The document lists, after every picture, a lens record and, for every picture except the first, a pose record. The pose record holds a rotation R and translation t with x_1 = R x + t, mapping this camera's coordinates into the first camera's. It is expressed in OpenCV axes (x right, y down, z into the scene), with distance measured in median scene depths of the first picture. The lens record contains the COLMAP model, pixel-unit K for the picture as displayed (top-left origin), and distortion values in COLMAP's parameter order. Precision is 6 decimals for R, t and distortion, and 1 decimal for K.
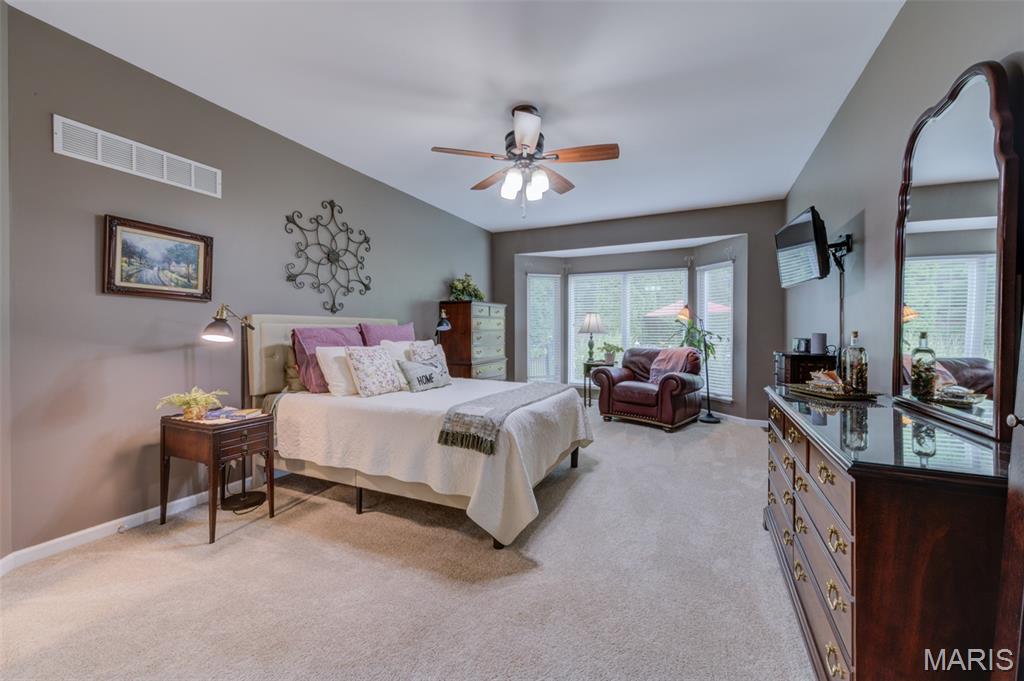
lens RADIAL K [[401.8, 0, 512.0], [0, 401.8, 340.5], [0, 0, 1]] dist [0.002434, 0.000096]
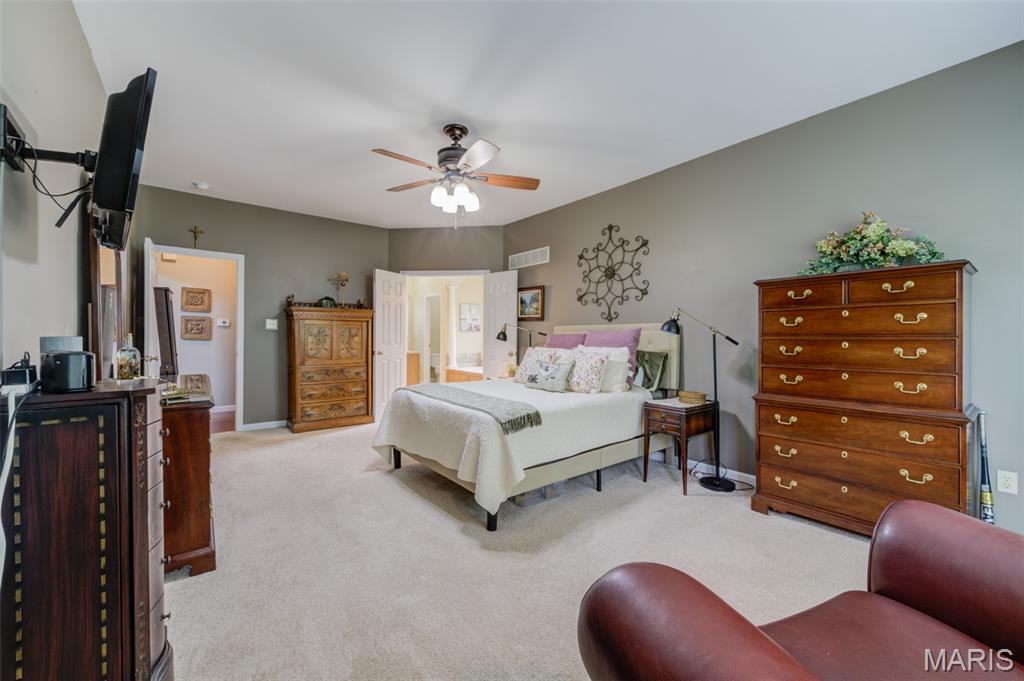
lens RADIAL K [[401.8, 0, 512.0], [0, 401.8, 340.5], [0, 0, 1]] dist [0.002434, 0.000096]
pose [[-0.437424, -0.001164, -0.899255, 0.718574], [-0.032230, 0.999377, 0.014384, -0.021271], [0.898678, 0.035275, -0.437189, 1.260642]]
